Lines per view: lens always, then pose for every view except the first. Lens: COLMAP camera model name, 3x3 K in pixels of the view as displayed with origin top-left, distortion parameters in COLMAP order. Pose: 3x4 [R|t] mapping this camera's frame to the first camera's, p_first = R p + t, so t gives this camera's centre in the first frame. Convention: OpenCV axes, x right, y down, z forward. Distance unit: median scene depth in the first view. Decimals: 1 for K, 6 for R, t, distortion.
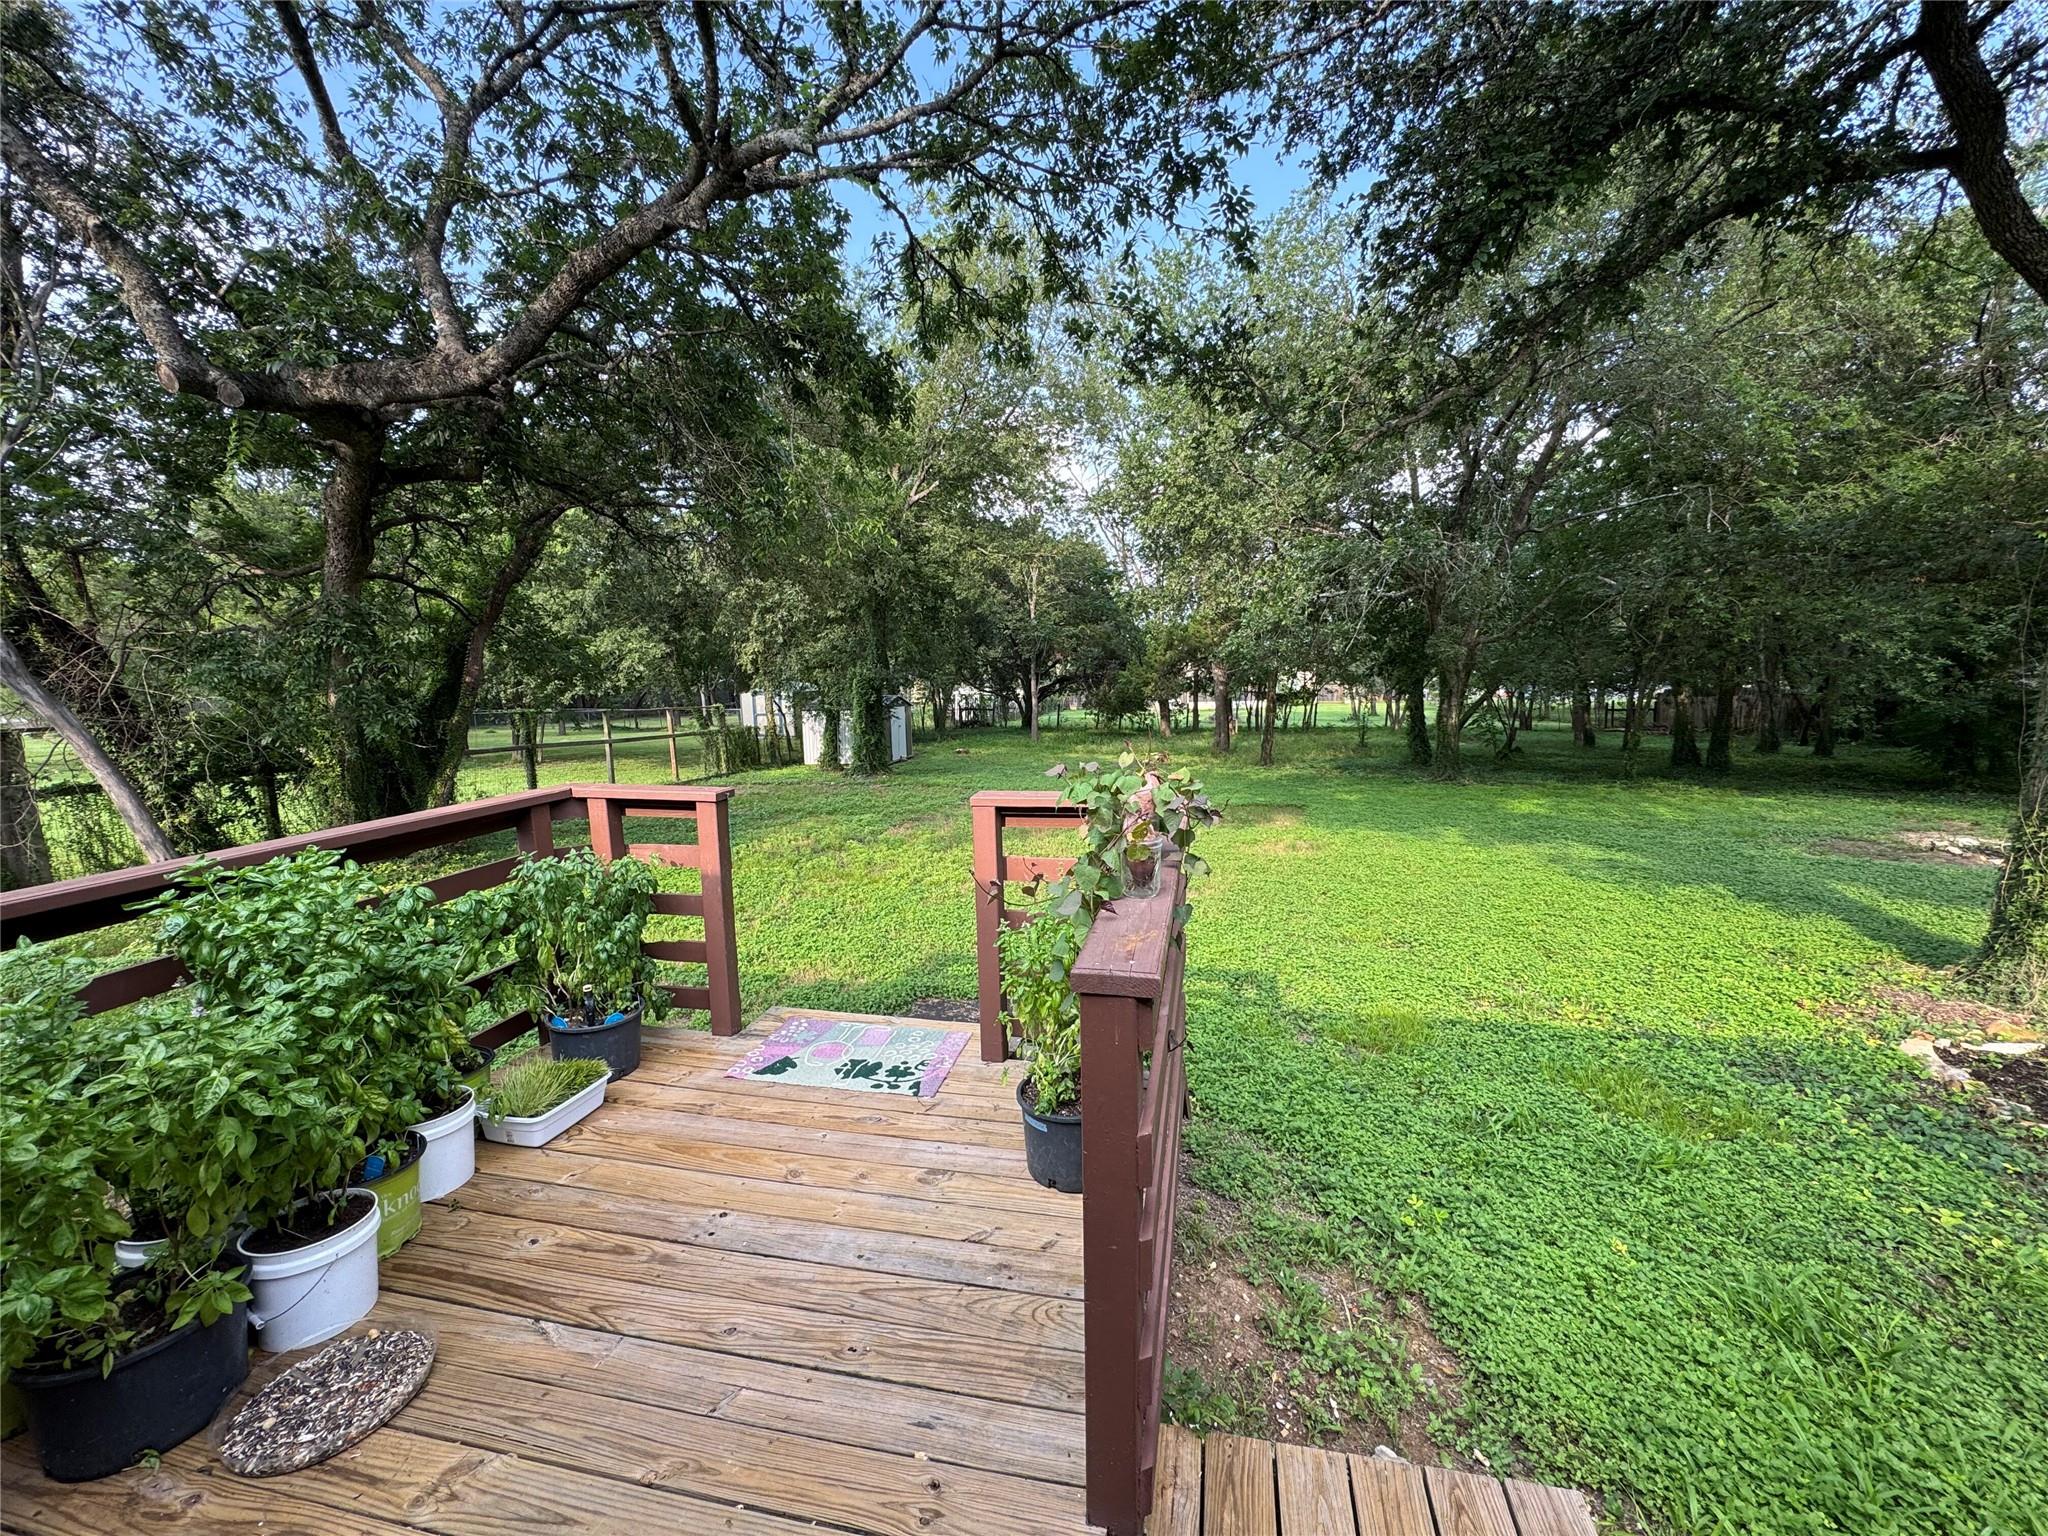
lens RADIAL K [[822.5, 0, 1035.6], [0, 822.5, 770.4], [0, 0, 1]] dist [-0.003533, -0.000494]
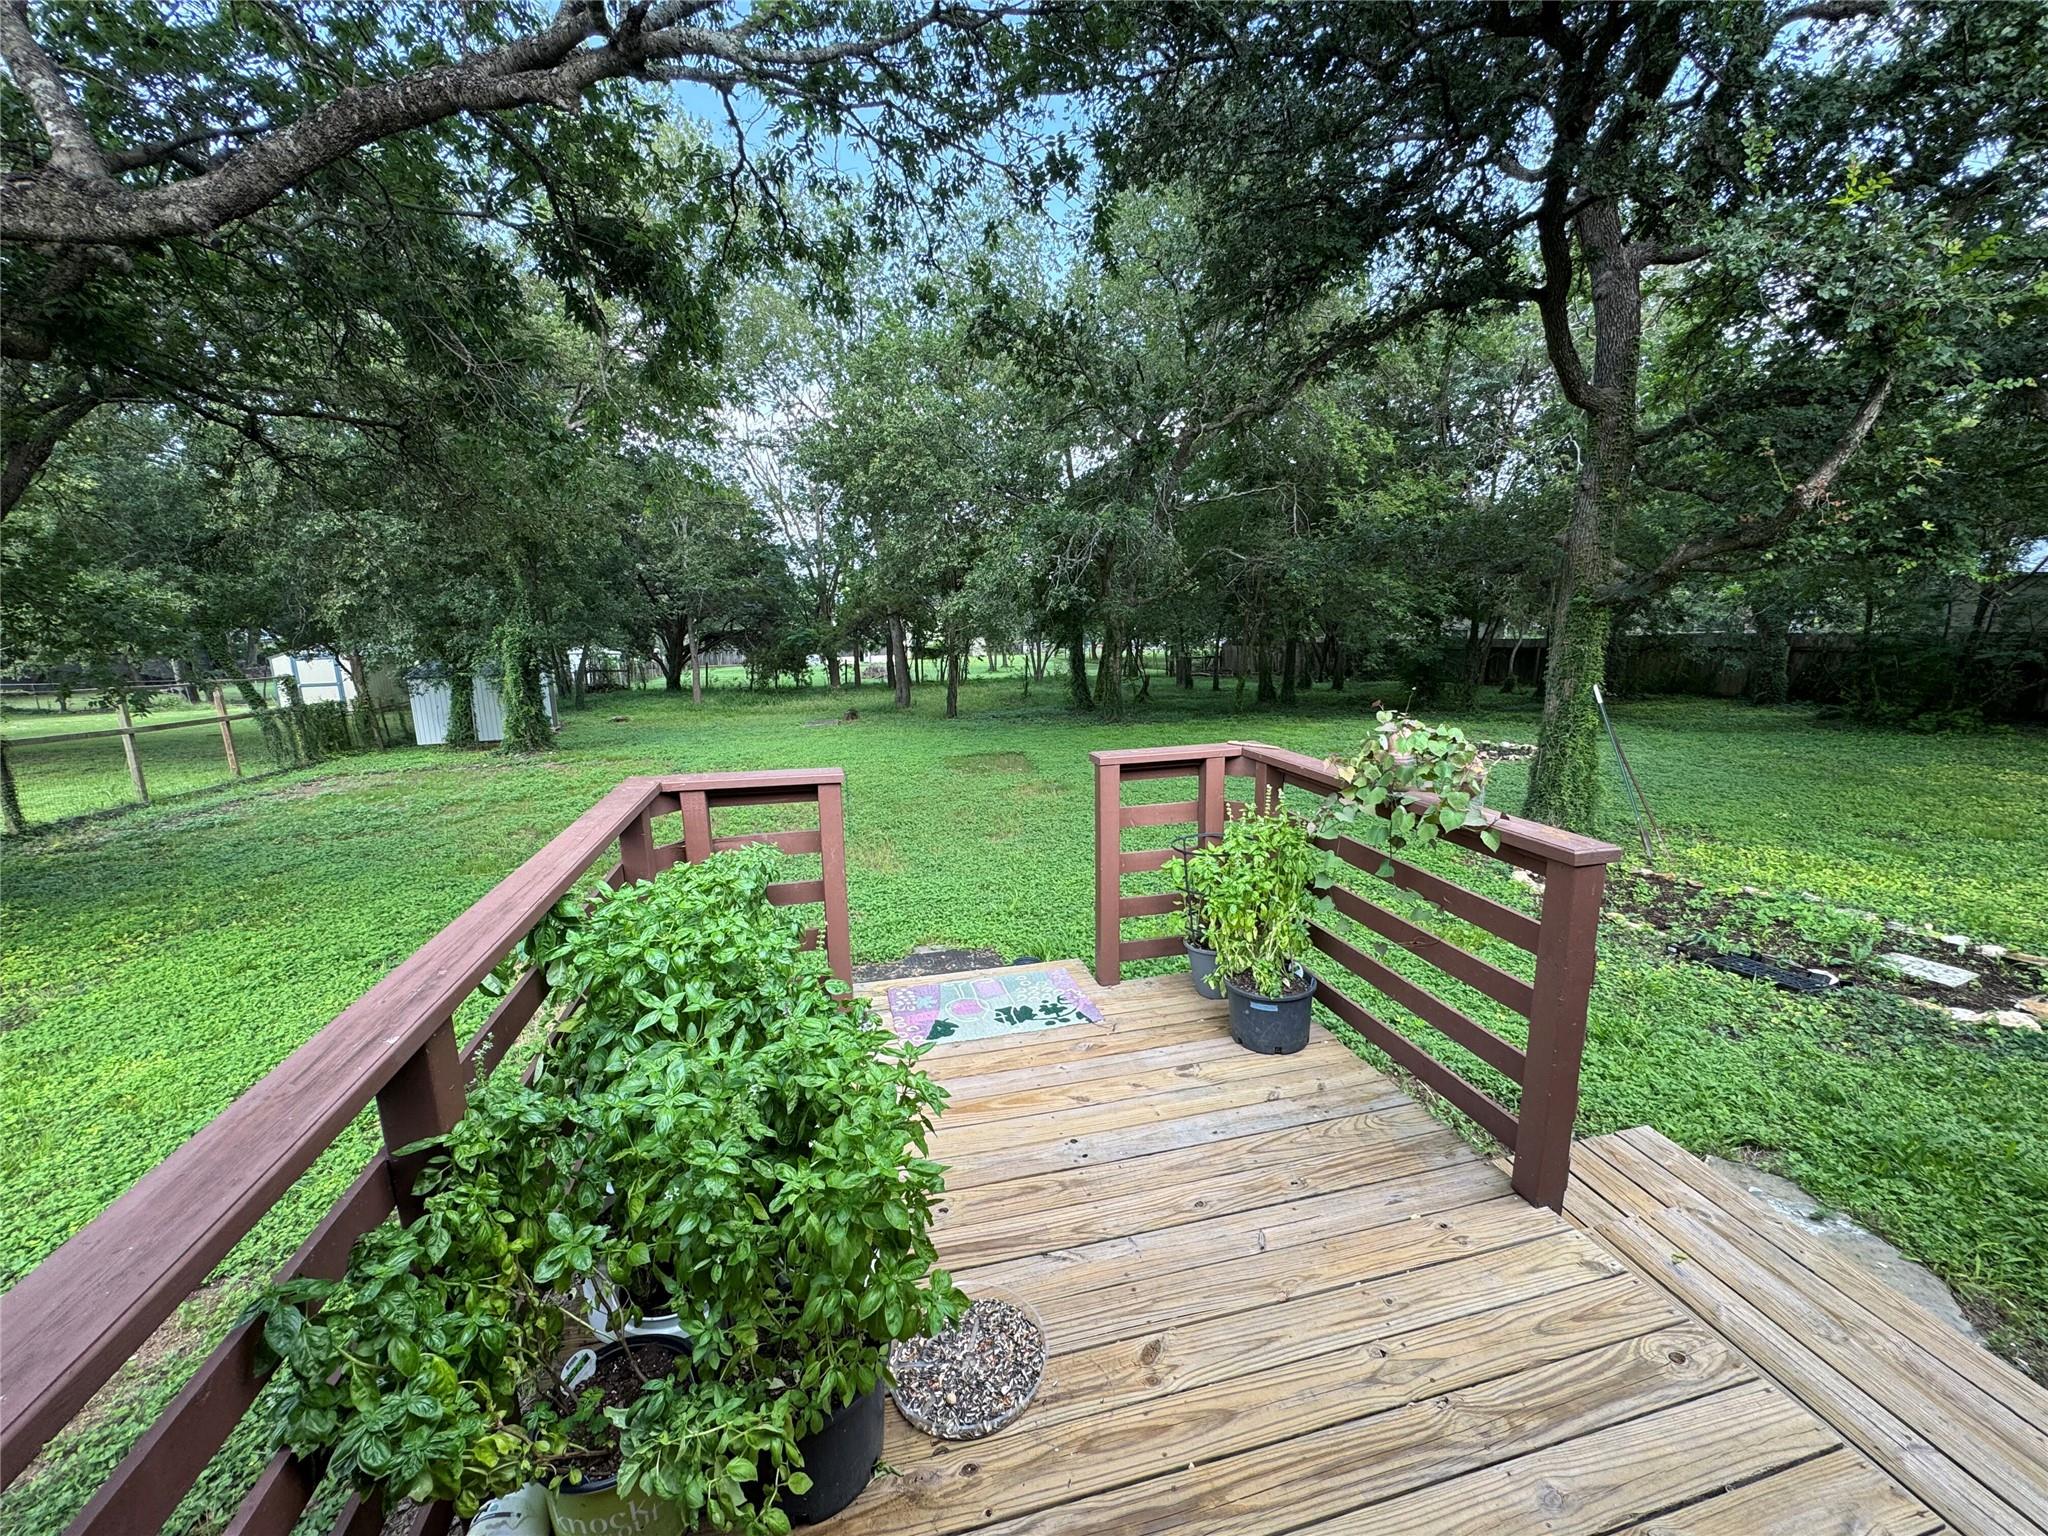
lens RADIAL K [[822.5, 0, 1035.6], [0, 822.5, 770.4], [0, 0, 1]] dist [-0.003533, -0.000494]
pose [[0.894663, -0.078851, 0.439728, -0.148697], [0.054765, 0.996234, 0.067219, -0.006941], [-0.443372, -0.036056, 0.895612, 0.006150]]
